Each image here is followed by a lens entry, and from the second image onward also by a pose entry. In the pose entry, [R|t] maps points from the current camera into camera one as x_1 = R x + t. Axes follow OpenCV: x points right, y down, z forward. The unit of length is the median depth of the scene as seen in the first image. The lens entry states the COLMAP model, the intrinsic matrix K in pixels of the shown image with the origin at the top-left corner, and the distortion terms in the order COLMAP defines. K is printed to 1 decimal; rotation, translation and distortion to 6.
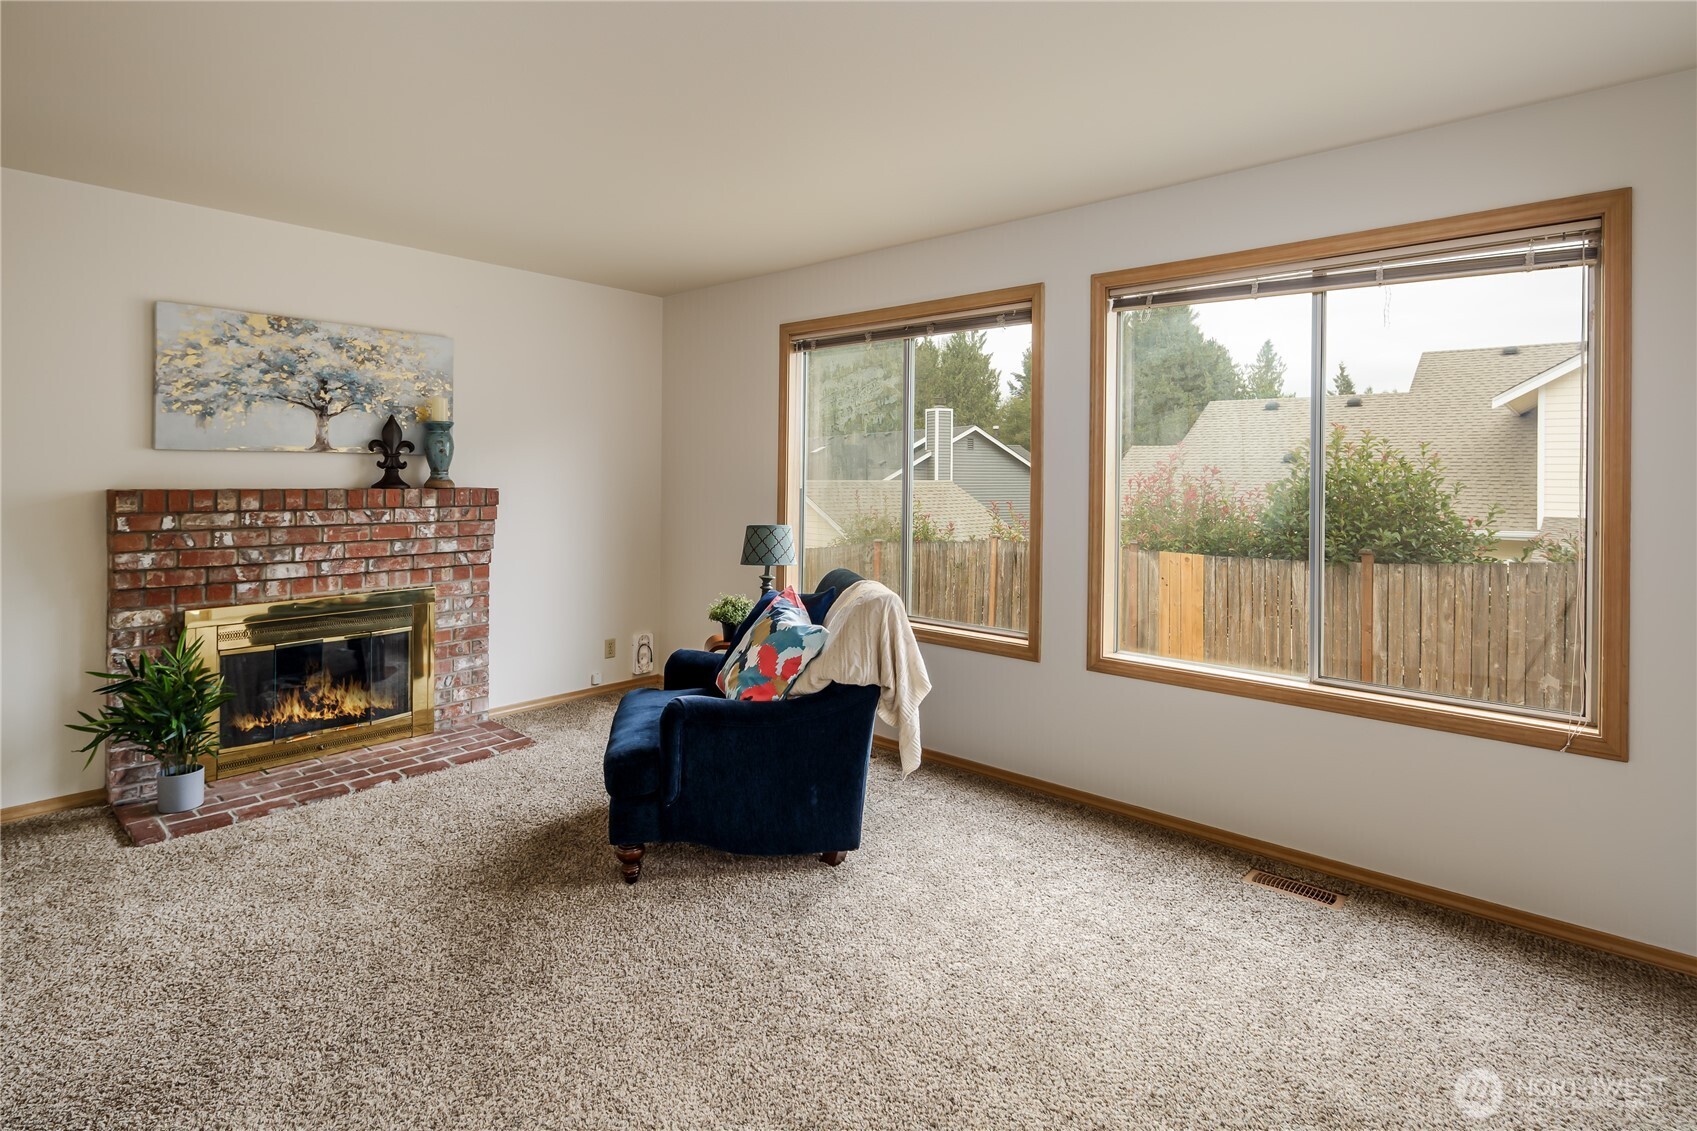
lens RADIAL K [[845.4, 0, 844.5], [0, 845.4, 495.6], [0, 0, 1]] dist [-0.000870, -0.000293]
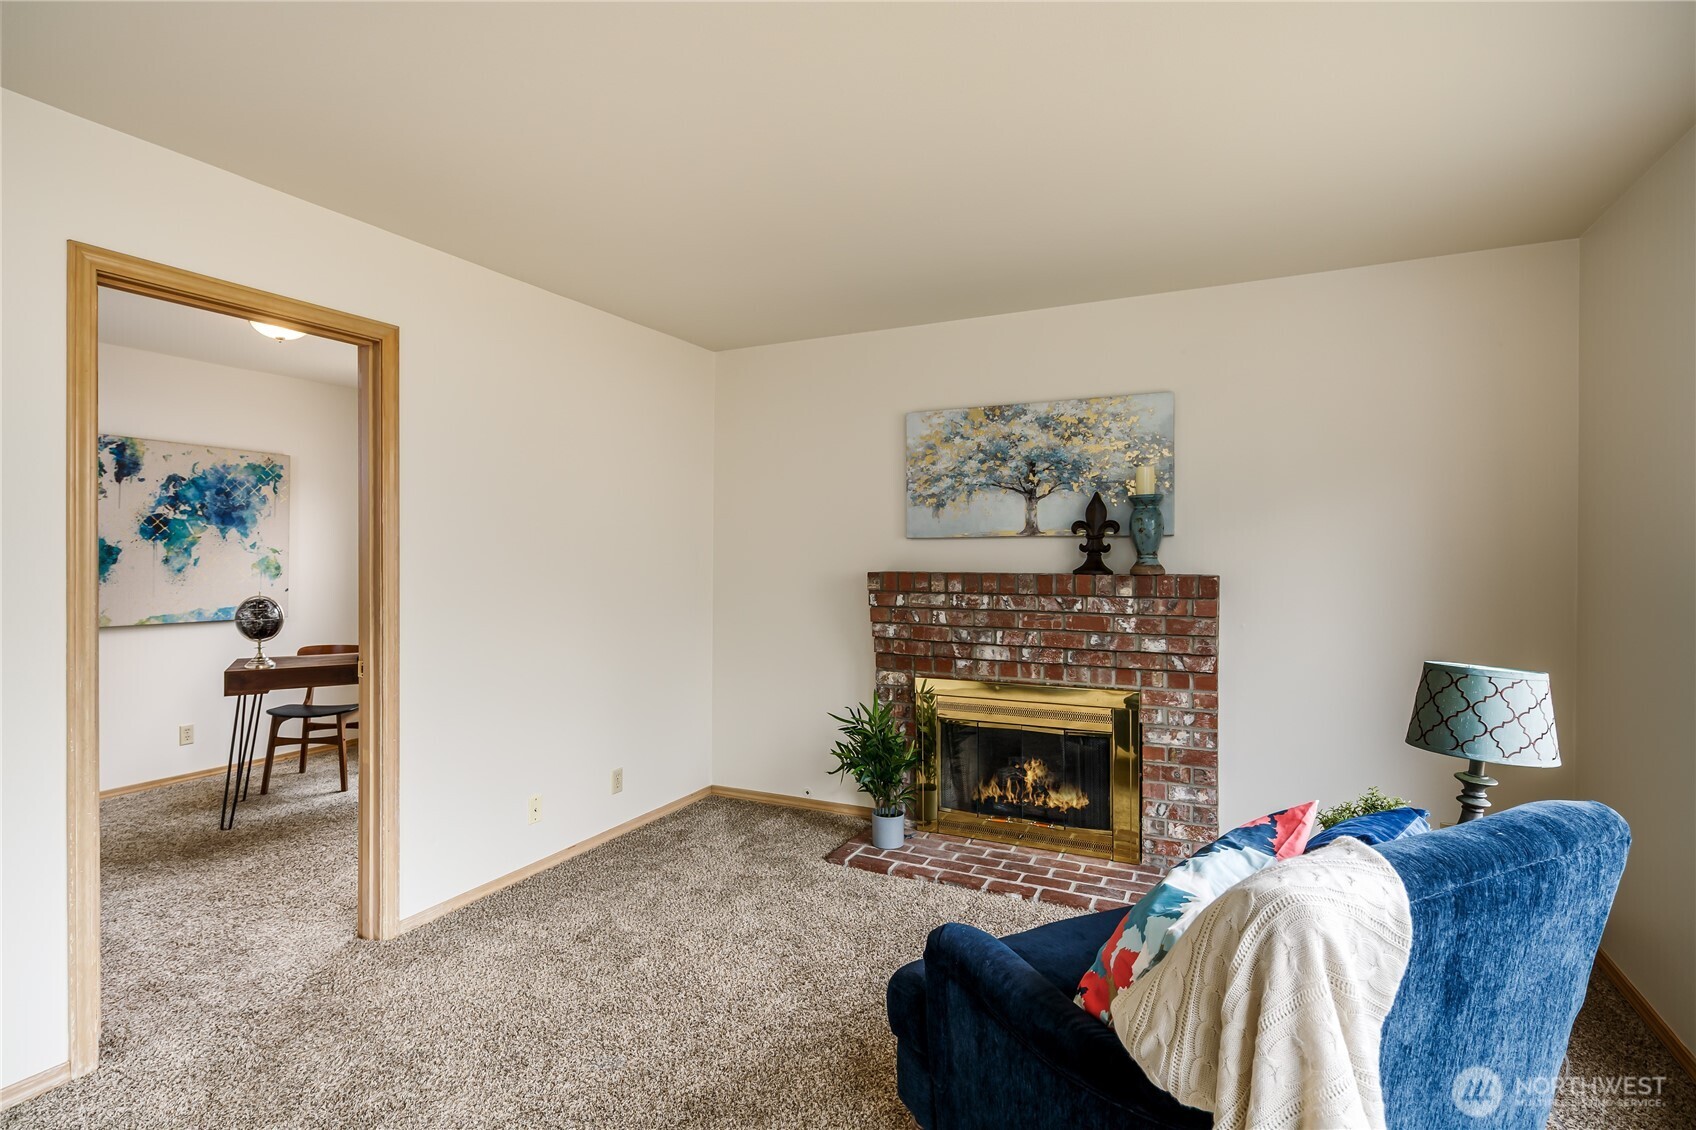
lens RADIAL K [[824.4, 0, 848.0], [0, 824.4, 565.0], [0, 0, 1]] dist [-0.003069, -0.000948]
pose [[0.256432, 0.004609, -0.966551, 0.255481], [-0.022300, 0.999751, -0.001149, -0.012153], [0.966305, 0.021849, 0.256471, 0.555369]]
